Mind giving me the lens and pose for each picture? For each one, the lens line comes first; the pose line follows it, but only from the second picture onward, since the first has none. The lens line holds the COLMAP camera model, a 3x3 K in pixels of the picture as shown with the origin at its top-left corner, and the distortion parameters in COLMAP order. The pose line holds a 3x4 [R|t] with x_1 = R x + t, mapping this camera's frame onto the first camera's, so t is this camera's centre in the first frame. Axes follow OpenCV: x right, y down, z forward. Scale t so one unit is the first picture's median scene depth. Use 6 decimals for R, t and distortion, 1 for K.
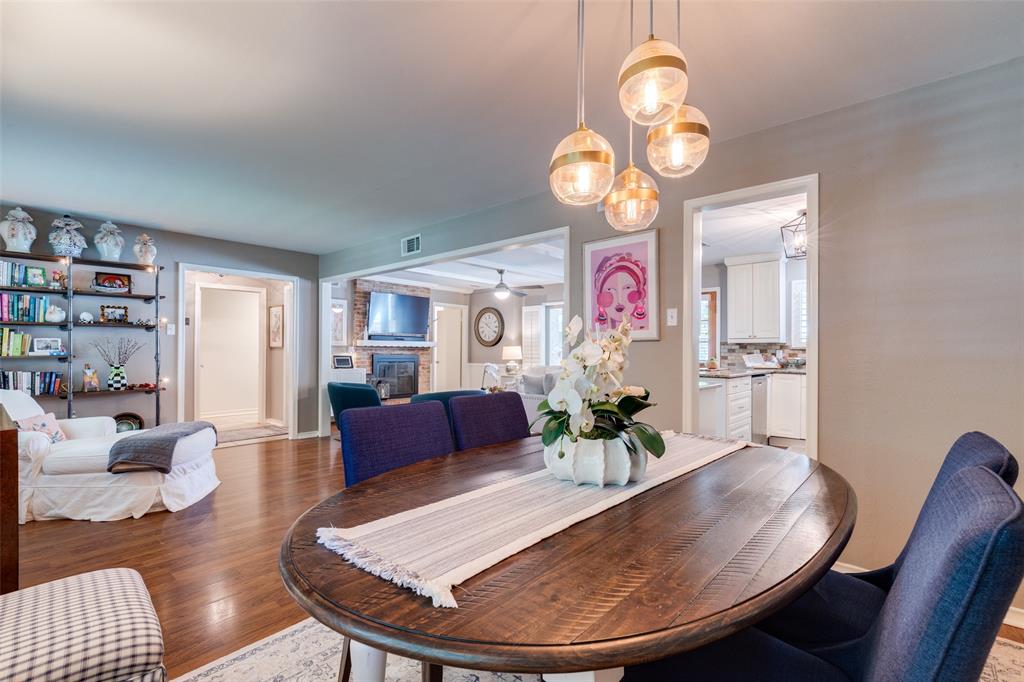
lens RADIAL K [[462.1, 0, 463.9], [0, 462.1, 350.0], [0, 0, 1]] dist [0.011881, -0.003976]
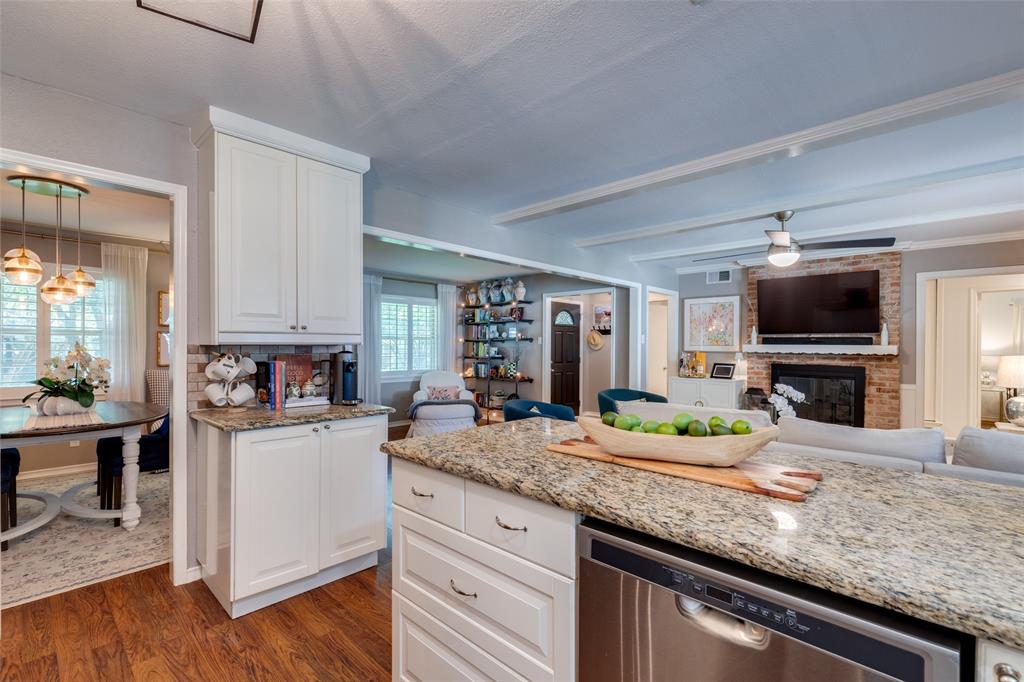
lens RADIAL K [[462.1, 0, 514.8], [0, 462.1, 345.5], [0, 0, 1]] dist [0.011881, -0.003976]
pose [[-0.005382, -0.001197, -0.999985, 0.523635], [-0.007909, 0.999968, -0.001154, -0.014111], [0.999954, 0.007902, -0.005391, 0.537253]]
